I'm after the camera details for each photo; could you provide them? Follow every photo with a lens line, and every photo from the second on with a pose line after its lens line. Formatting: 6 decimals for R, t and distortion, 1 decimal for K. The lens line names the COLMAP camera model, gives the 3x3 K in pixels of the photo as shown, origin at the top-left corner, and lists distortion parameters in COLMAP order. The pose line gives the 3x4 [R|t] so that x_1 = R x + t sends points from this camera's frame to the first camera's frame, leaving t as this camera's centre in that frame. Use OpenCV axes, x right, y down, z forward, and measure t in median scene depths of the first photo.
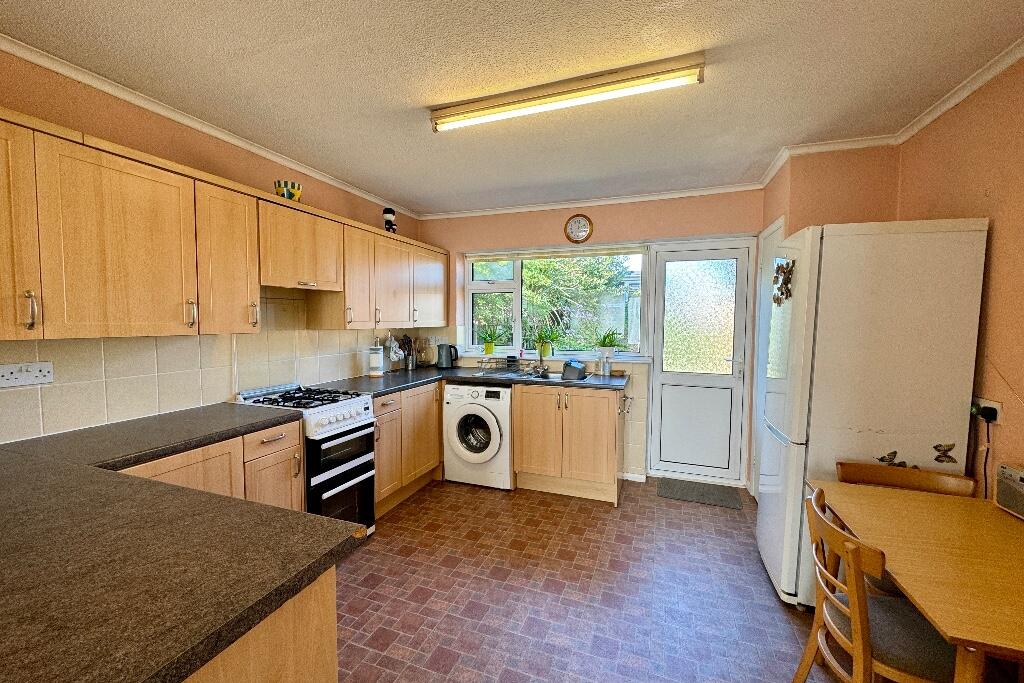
lens RADIAL K [[404.8, 0, 512.0], [0, 404.8, 341.5], [0, 0, 1]] dist [-0.000136, -0.000006]
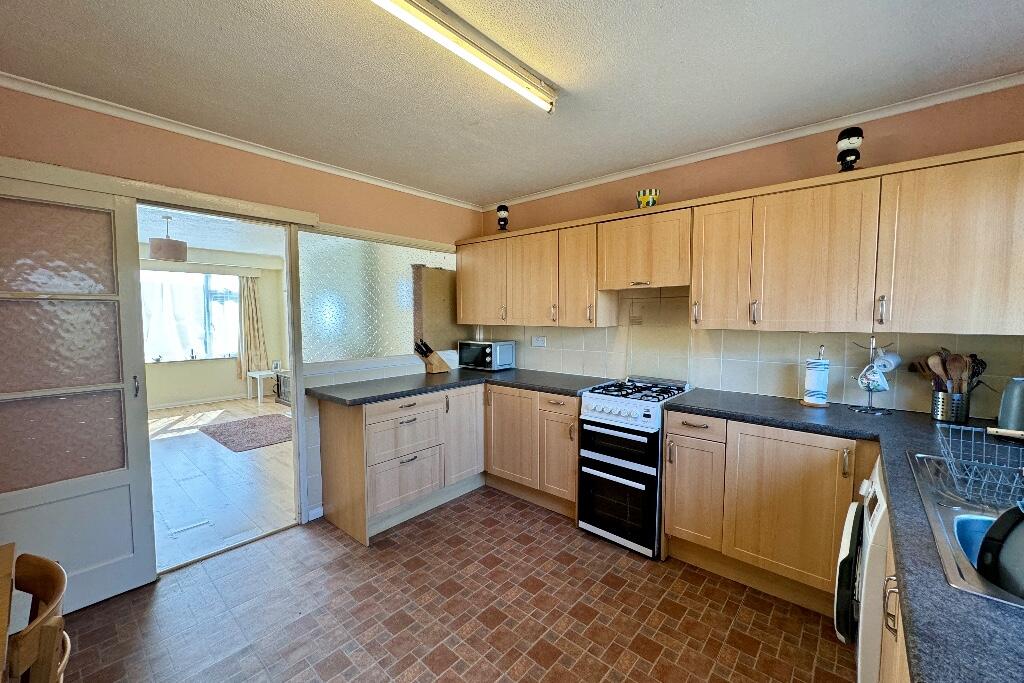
lens RADIAL K [[404.8, 0, 512.0], [0, 404.8, 341.5], [0, 0, 1]] dist [-0.000136, -0.000006]
pose [[-0.353286, 0.058207, -0.933703, 0.573317], [-0.051460, 0.995342, 0.081521, -0.056521], [0.934099, 0.076848, -0.348646, 1.006511]]
